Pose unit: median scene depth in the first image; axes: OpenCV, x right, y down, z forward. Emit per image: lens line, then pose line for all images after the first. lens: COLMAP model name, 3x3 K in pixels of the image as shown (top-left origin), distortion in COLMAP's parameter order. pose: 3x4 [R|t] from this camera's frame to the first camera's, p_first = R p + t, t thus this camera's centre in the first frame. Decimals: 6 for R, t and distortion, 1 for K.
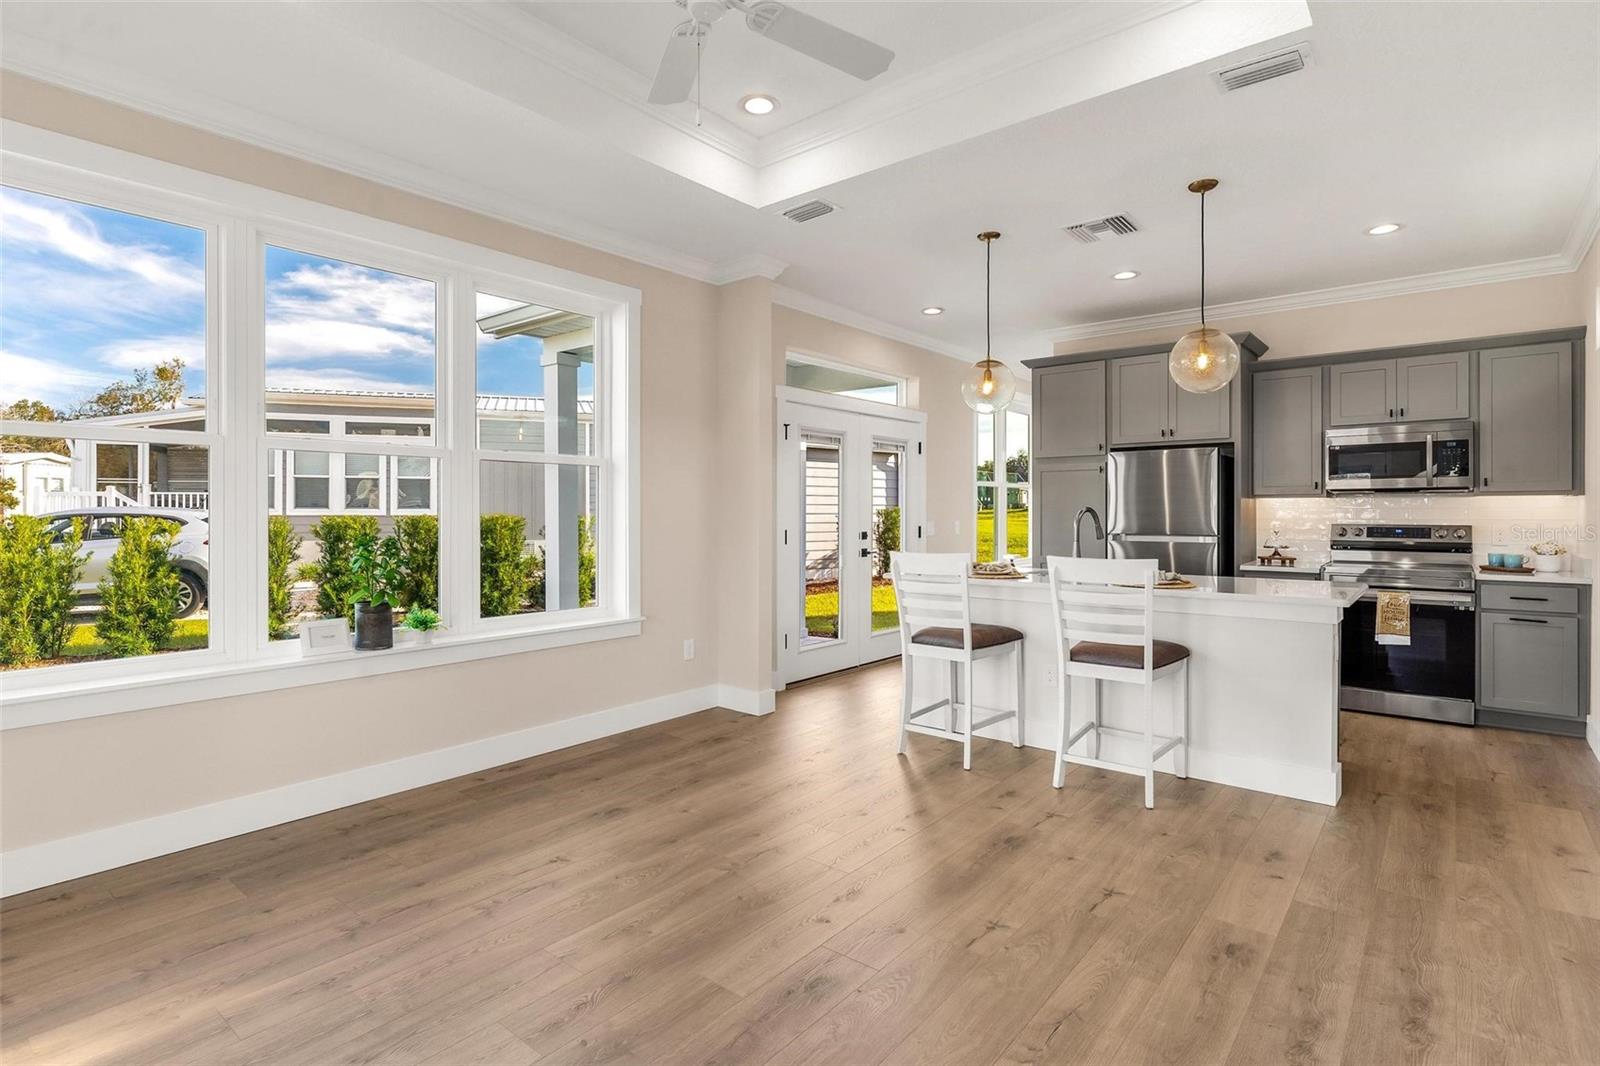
lens RADIAL K [[799.4, 0, 802.1], [0, 799.4, 514.0], [0, 0, 1]] dist [-0.001197, 0.000585]
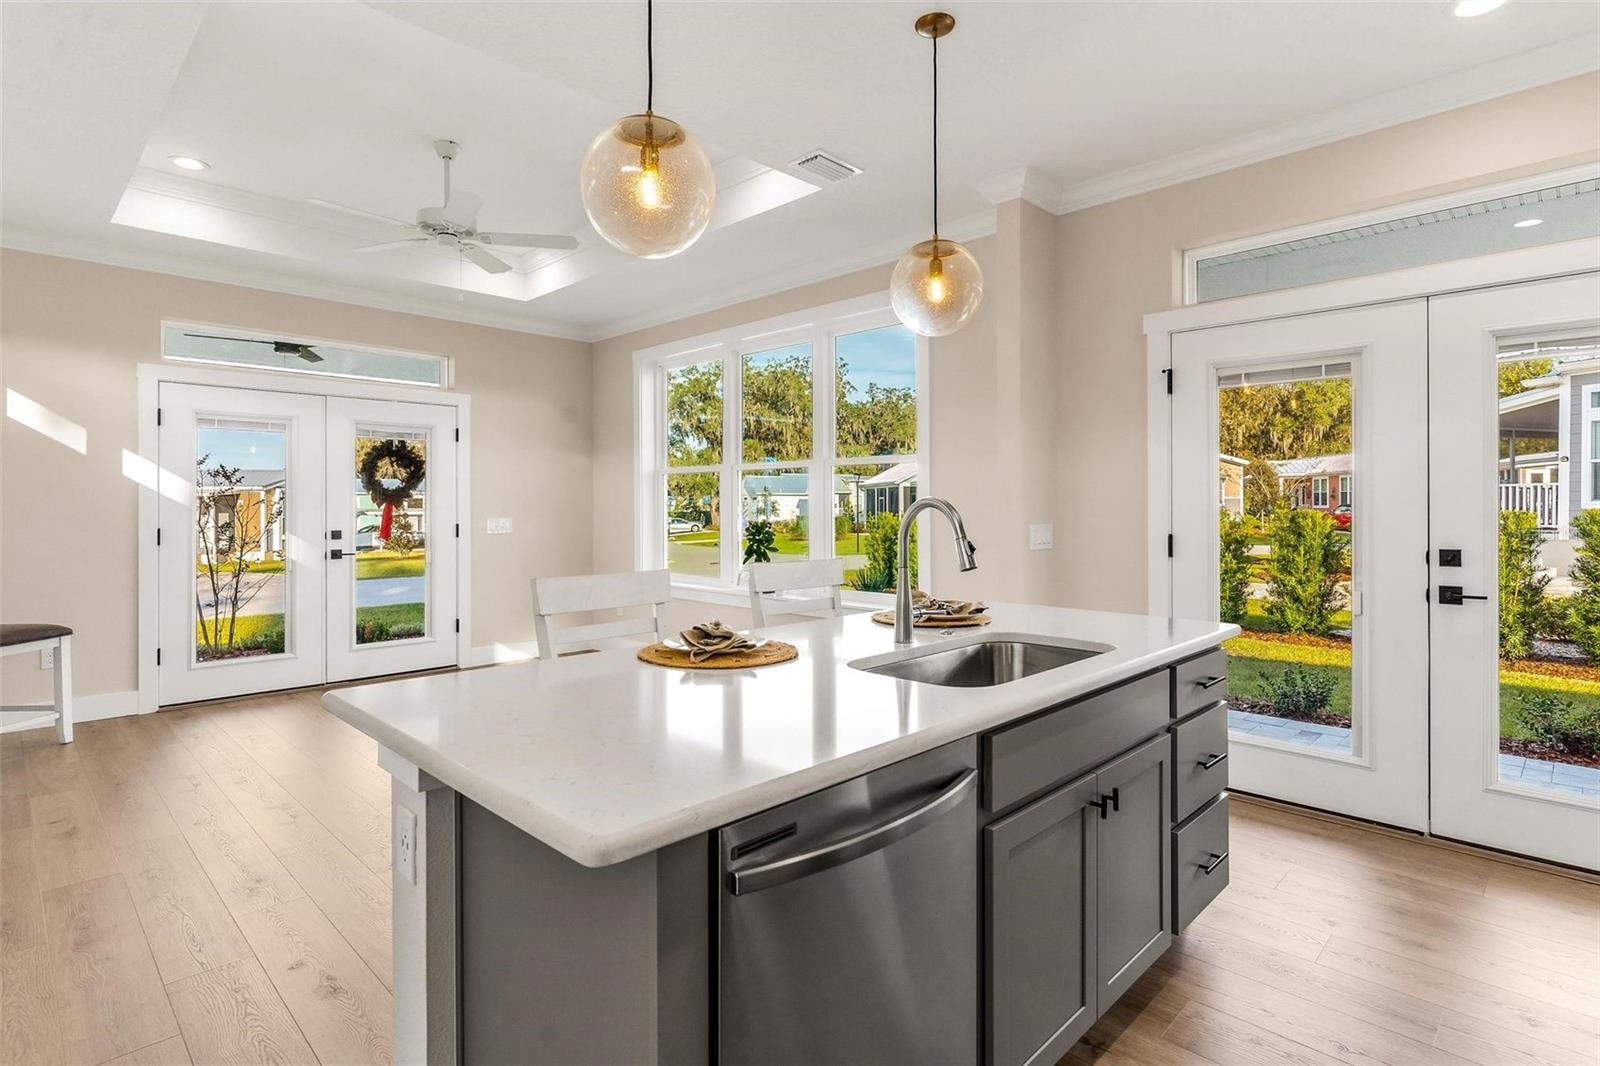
lens RADIAL K [[809.2, 0, 798.4], [0, 809.2, 501.1], [0, 0, 1]] dist [0.000793, 0.000460]
pose [[-0.099006, -0.006698, -0.995064, 0.803046], [0.000208, 0.999977, -0.006752, -0.003169], [0.995087, -0.000876, -0.099003, 0.944511]]
